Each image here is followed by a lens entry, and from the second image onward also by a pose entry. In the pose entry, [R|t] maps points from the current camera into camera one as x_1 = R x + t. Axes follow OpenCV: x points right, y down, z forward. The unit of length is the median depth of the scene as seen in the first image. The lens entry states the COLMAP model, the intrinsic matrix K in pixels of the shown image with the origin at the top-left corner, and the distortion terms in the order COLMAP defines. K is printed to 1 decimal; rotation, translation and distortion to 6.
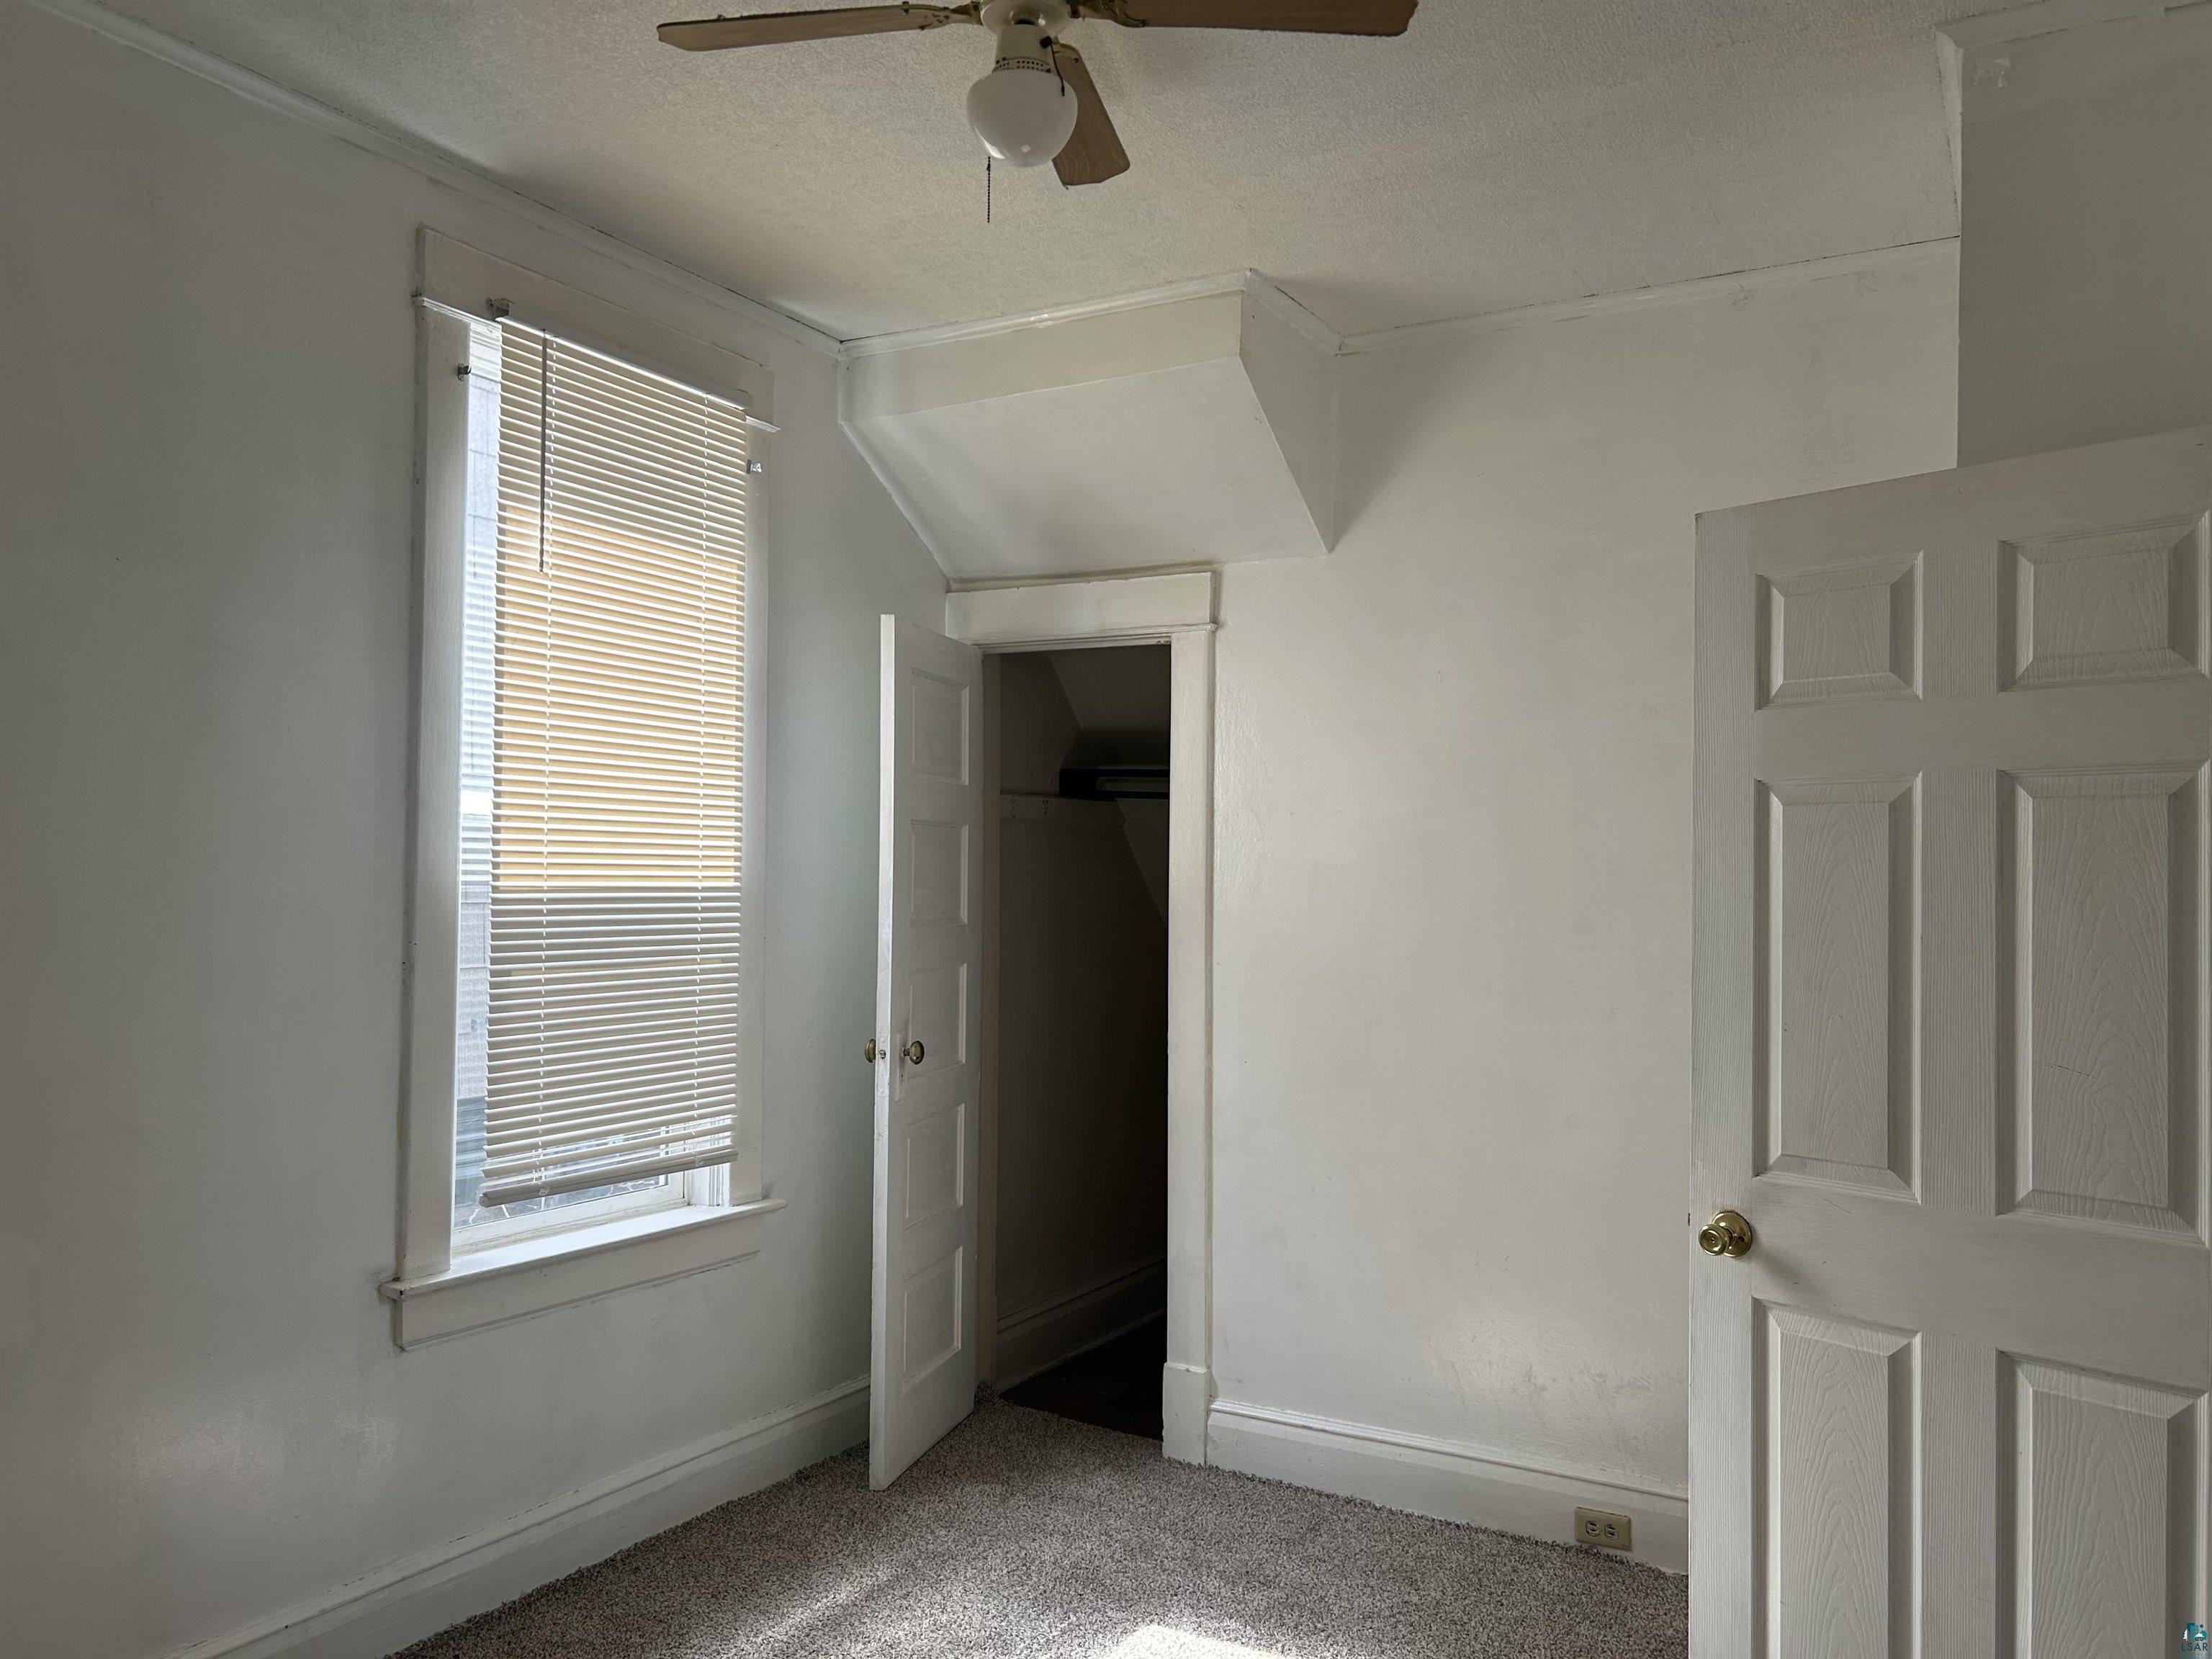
lens RADIAL K [[1653.1, 0, 1104.4], [0, 1653.1, 838.1], [0, 0, 1]] dist [0.055130, -0.065768]
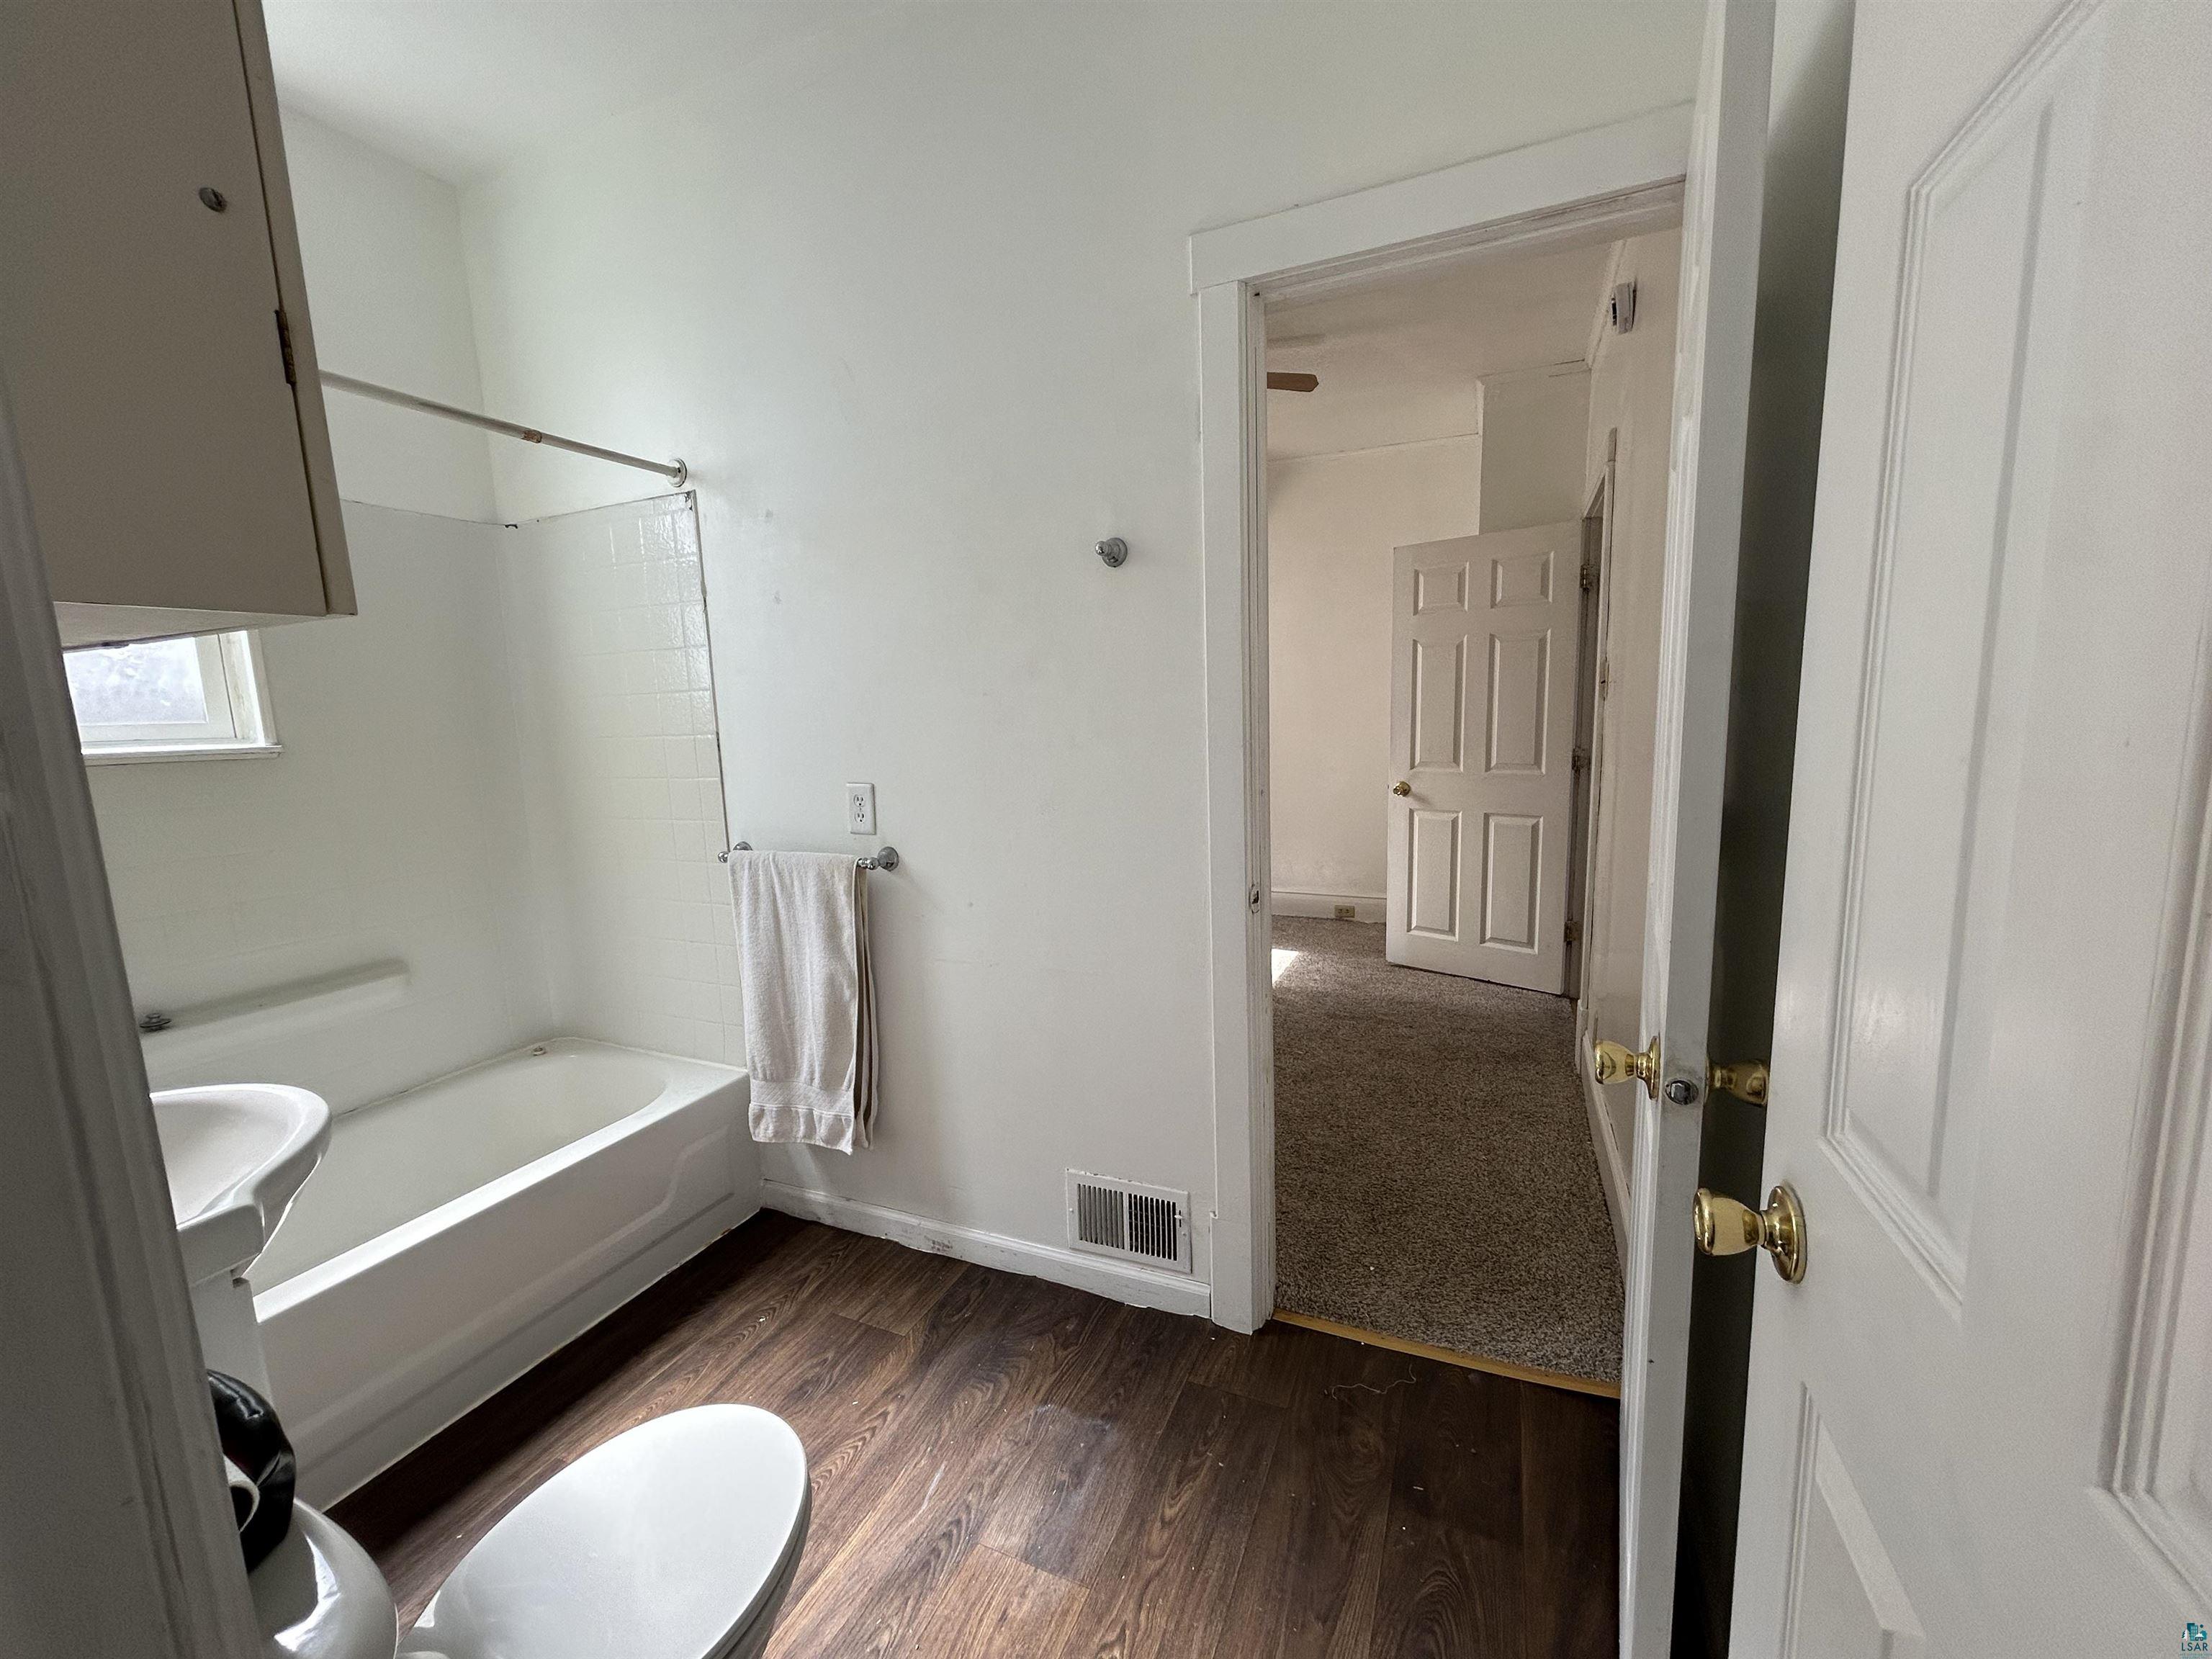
lens RADIAL K [[888.1, 0, 1110.9], [0, 888.1, 826.0], [0, 0, 1]] dist [0.003678, -0.000213]
pose [[0.992893, -0.059543, 0.103046, -0.344969], [0.042072, 0.985547, 0.164095, 0.011557], [-0.111328, -0.158594, 0.981047, -0.584148]]
